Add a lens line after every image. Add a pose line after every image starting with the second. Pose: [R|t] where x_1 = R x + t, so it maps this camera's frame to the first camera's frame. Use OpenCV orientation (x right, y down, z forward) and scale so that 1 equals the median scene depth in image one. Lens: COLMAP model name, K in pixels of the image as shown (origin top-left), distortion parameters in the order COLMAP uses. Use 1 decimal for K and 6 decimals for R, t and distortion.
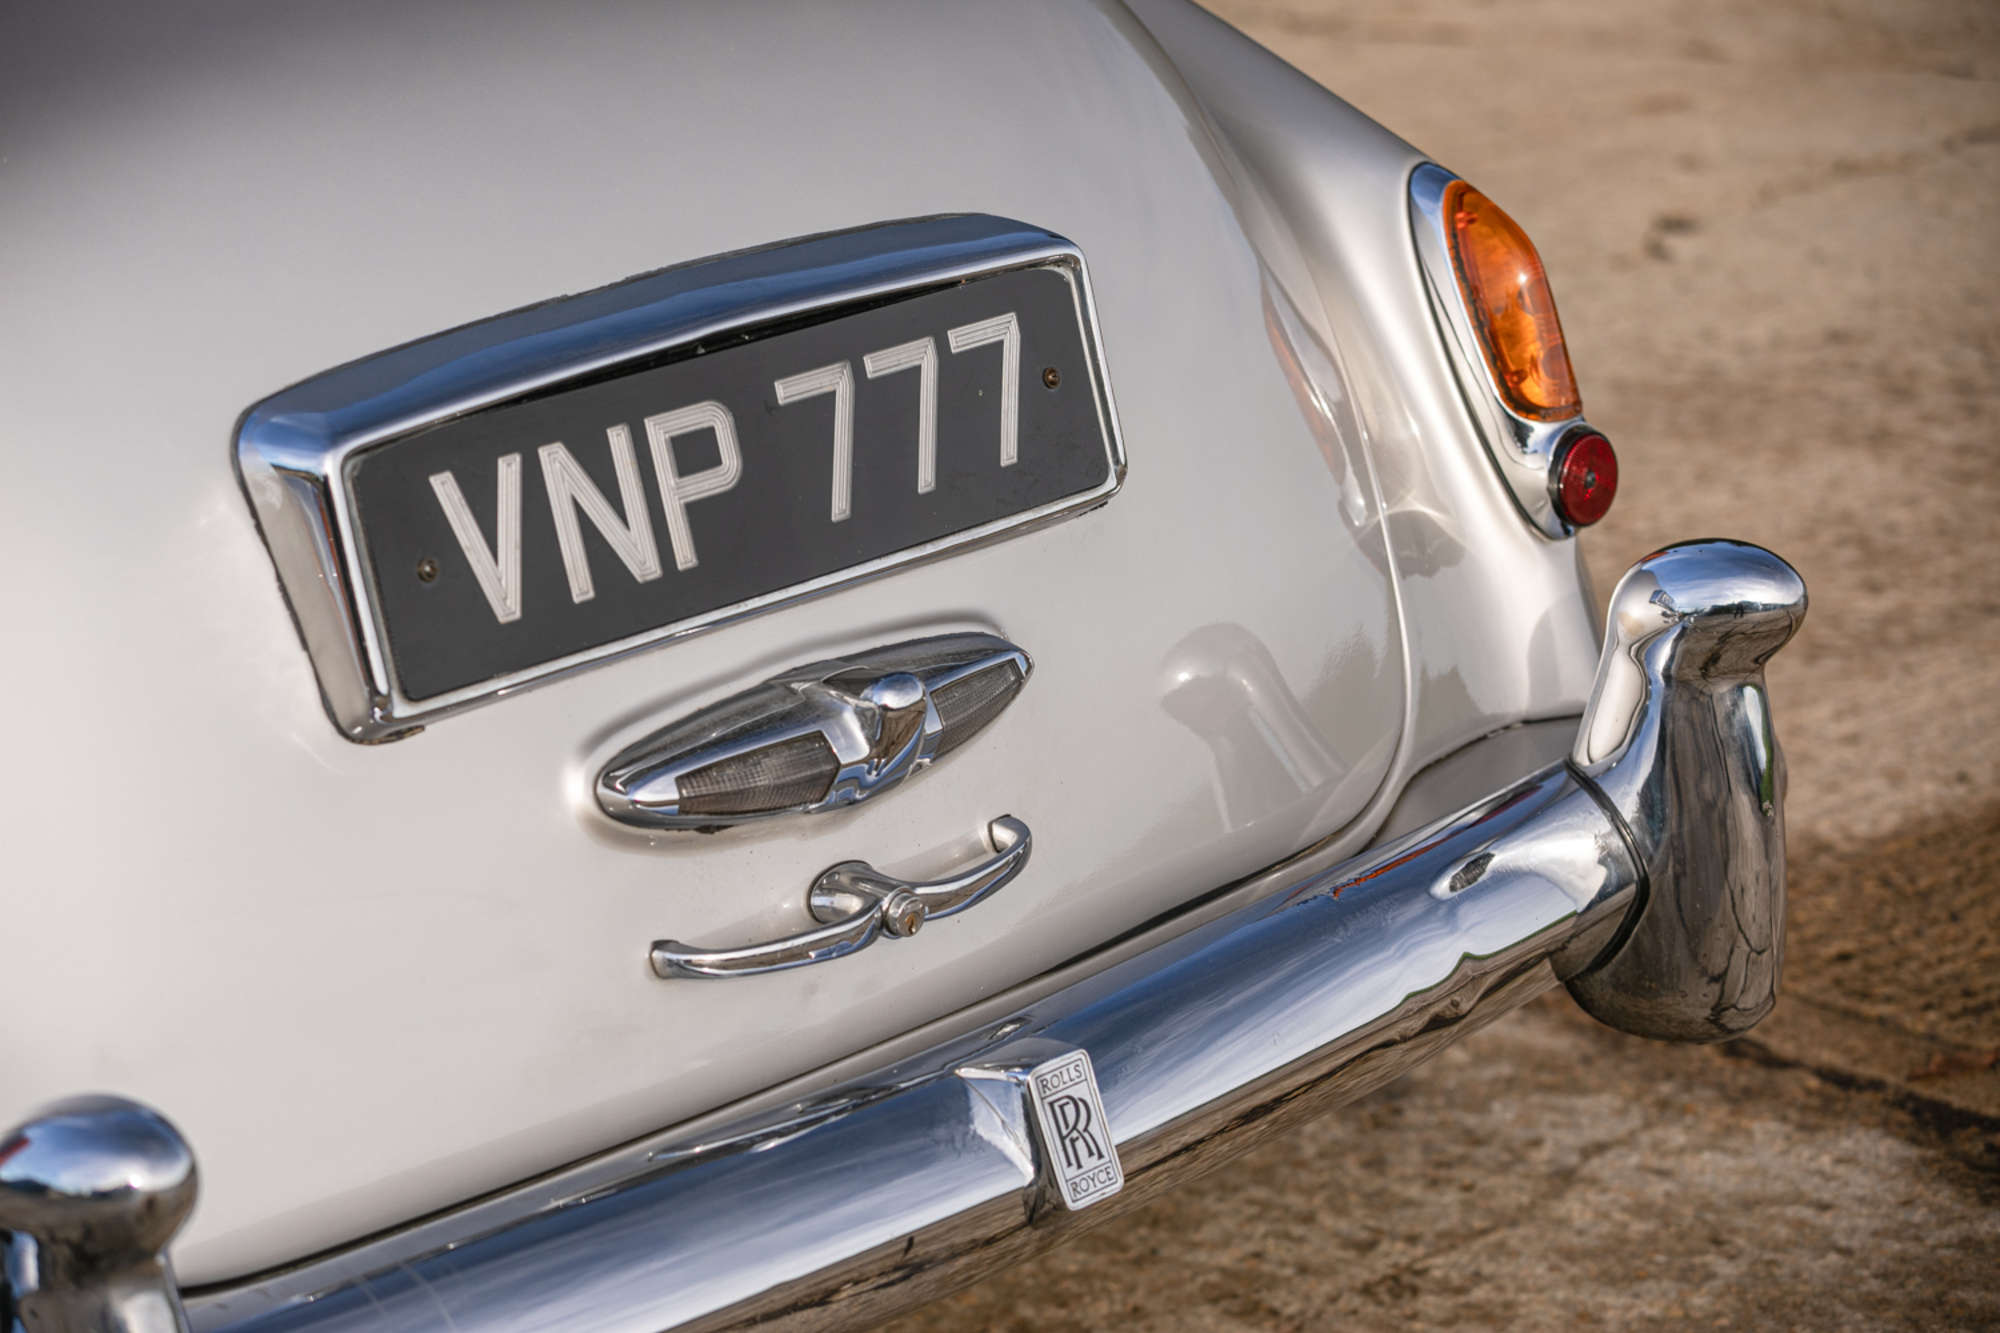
lens RADIAL K [[5247.4, 0, 1000.0], [0, 5247.4, 666.5], [0, 0, 1]] dist [-0.106365, -0.384231]
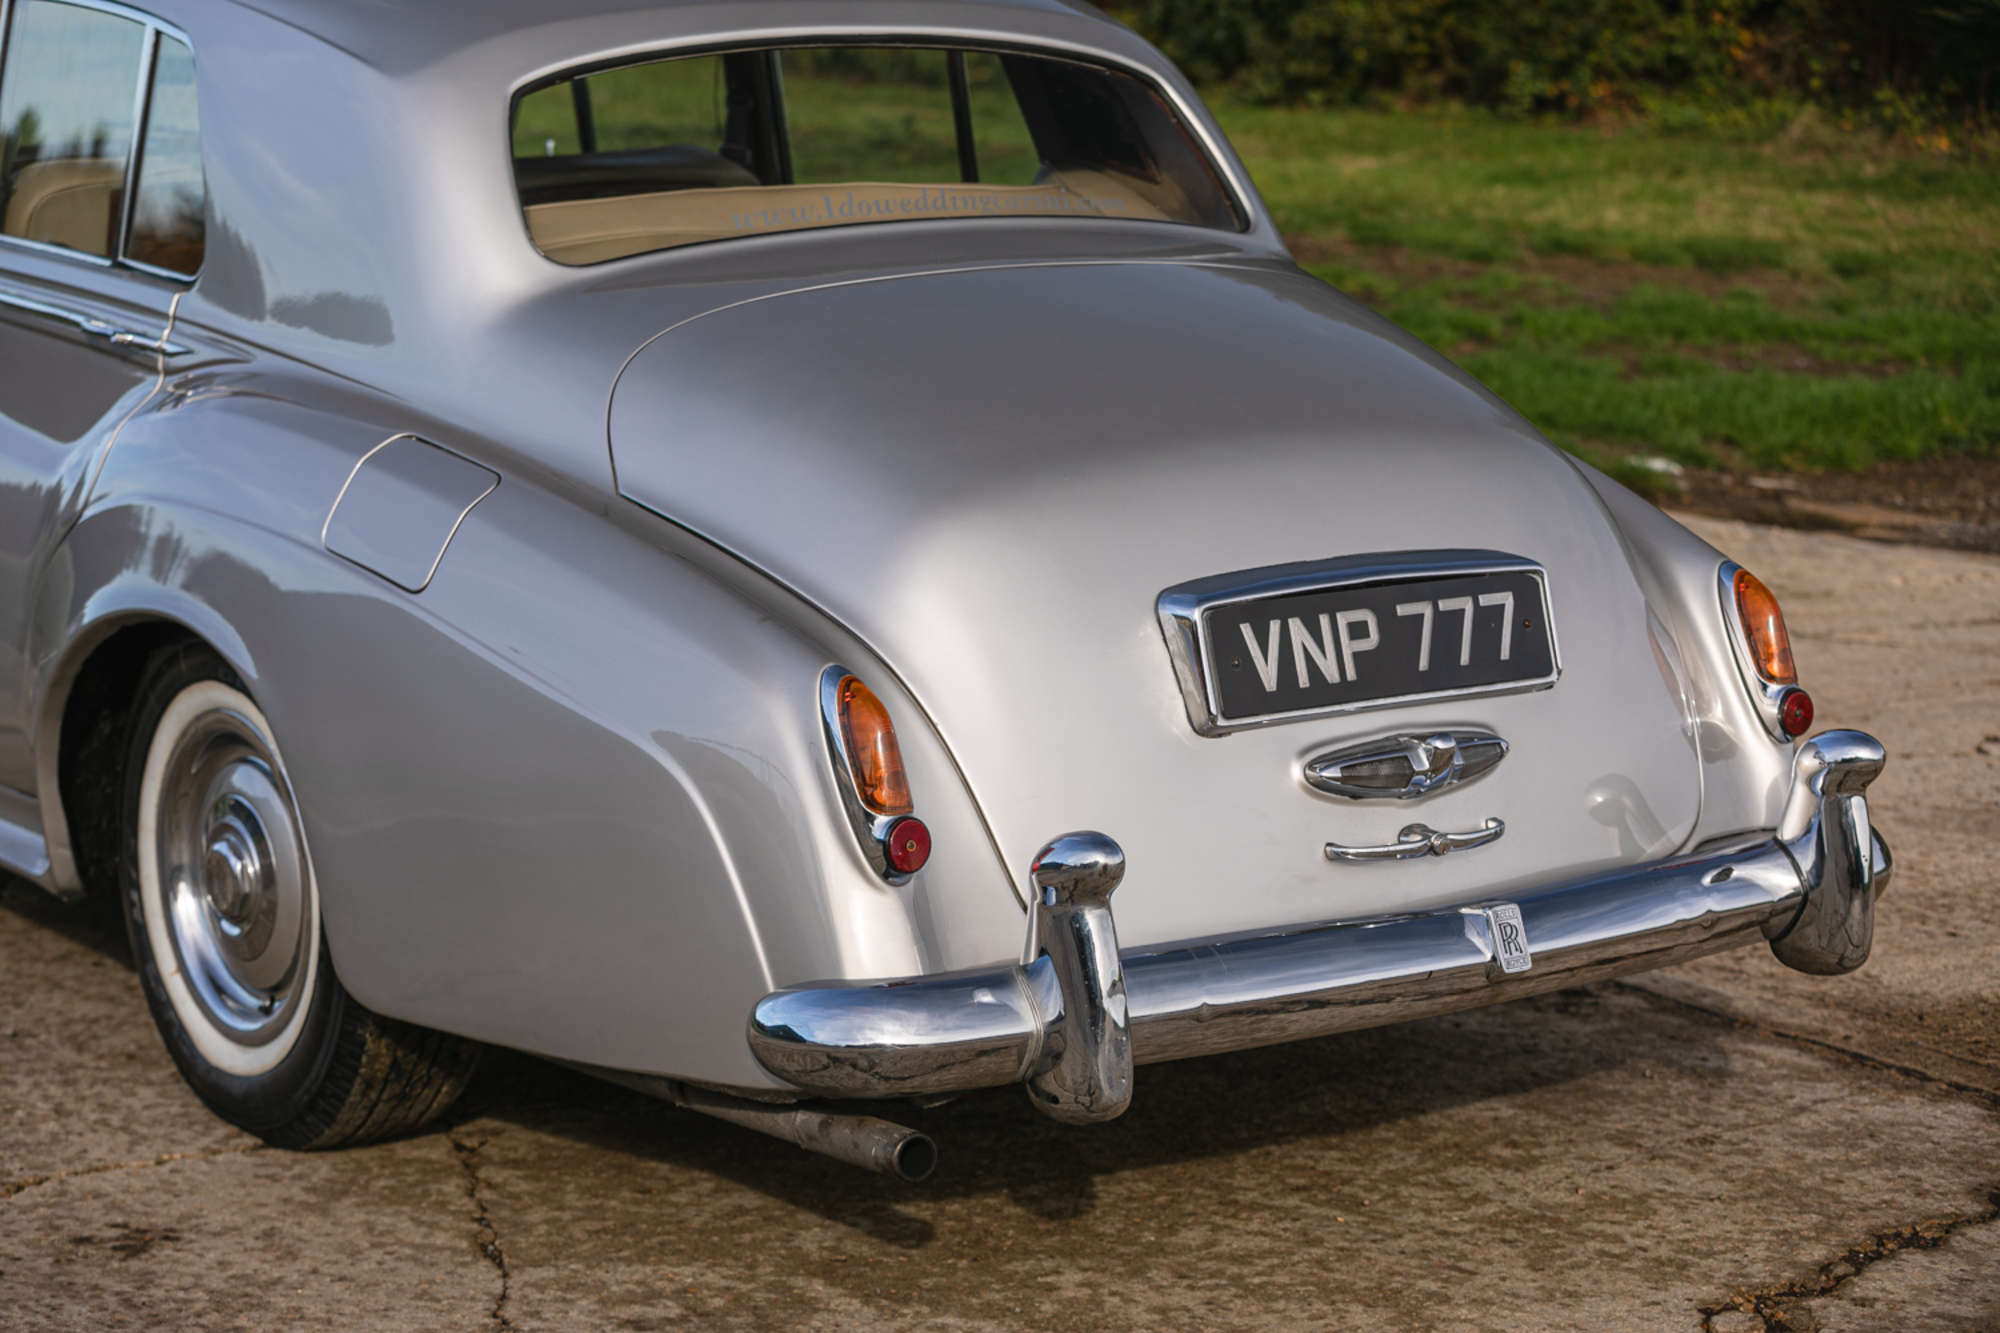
lens RADIAL K [[4329.8, 0, 1000.0], [0, 4329.8, 666.5], [0, 0, 1]] dist [-0.308469, -0.584243]
pose [[0.983207, 0.043213, -0.177305, 0.114147], [-0.071134, 0.985463, -0.154283, 0.257884], [0.168061, 0.164305, 0.971987, -0.785442]]
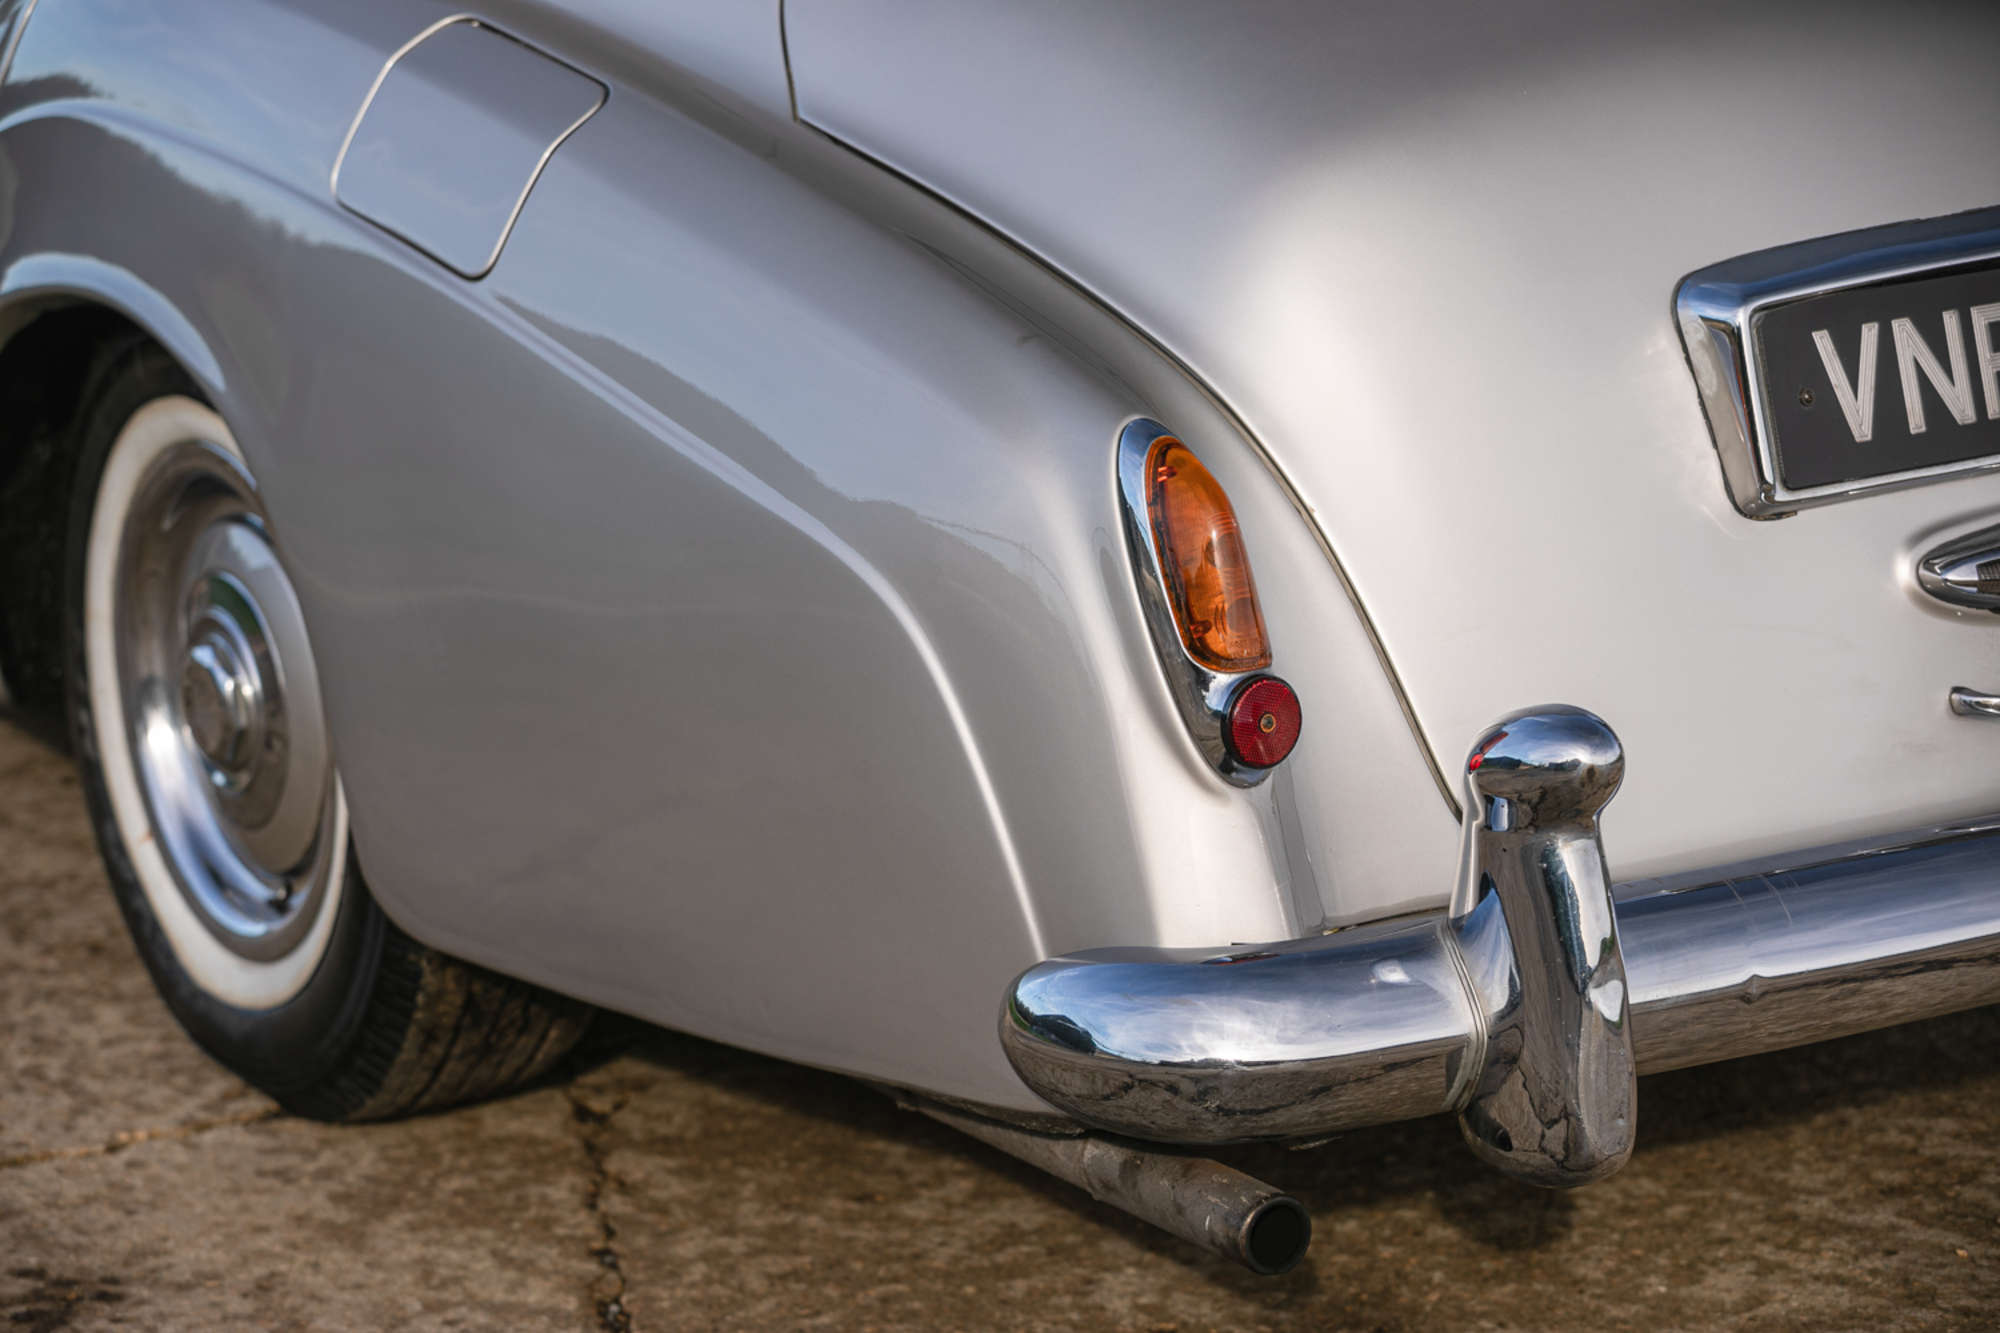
lens RADIAL K [[5247.4, 0, 1000.0], [0, 5247.4, 666.5], [0, 0, 1]] dist [-0.106365, -0.384231]
pose [[0.965353, 0.059192, -0.254146, 0.037858], [-0.073167, 0.996264, -0.045882, 0.120649], [0.250481, 0.062887, 0.966077, -0.359121]]
